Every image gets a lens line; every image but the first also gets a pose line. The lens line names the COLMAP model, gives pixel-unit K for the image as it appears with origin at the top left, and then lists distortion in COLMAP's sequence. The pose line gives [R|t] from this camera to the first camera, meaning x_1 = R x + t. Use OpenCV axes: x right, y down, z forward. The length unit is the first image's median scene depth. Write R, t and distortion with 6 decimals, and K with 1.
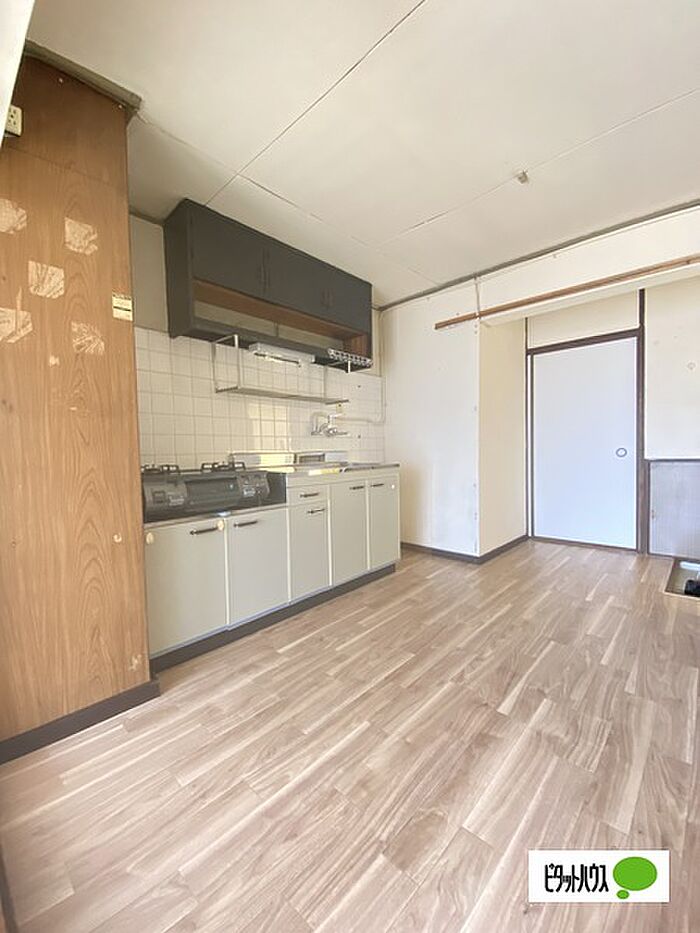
lens RADIAL K [[380.5, 0, 350.0], [0, 380.5, 466.5], [0, 0, 1]] dist [0.031978, -0.025013]
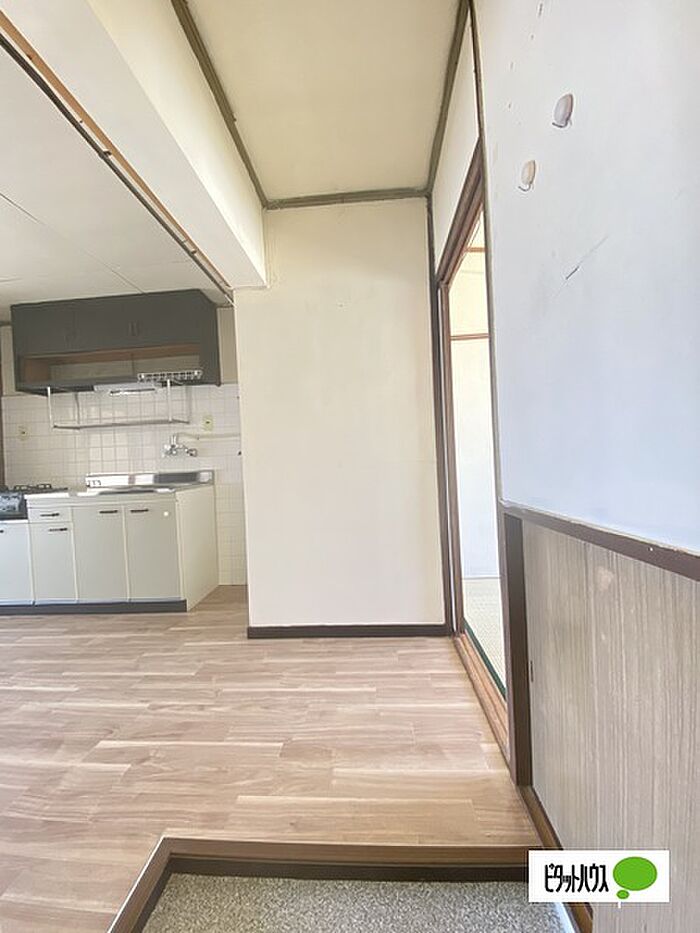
lens RADIAL K [[380.5, 0, 350.0], [0, 380.5, 466.5], [0, 0, 1]] dist [0.031978, -0.025013]
pose [[0.626286, 0.001247, -0.779592, 1.174166], [-0.002638, 0.999996, -0.000520, -0.062662], [0.779589, 0.002383, 0.626287, 0.840780]]
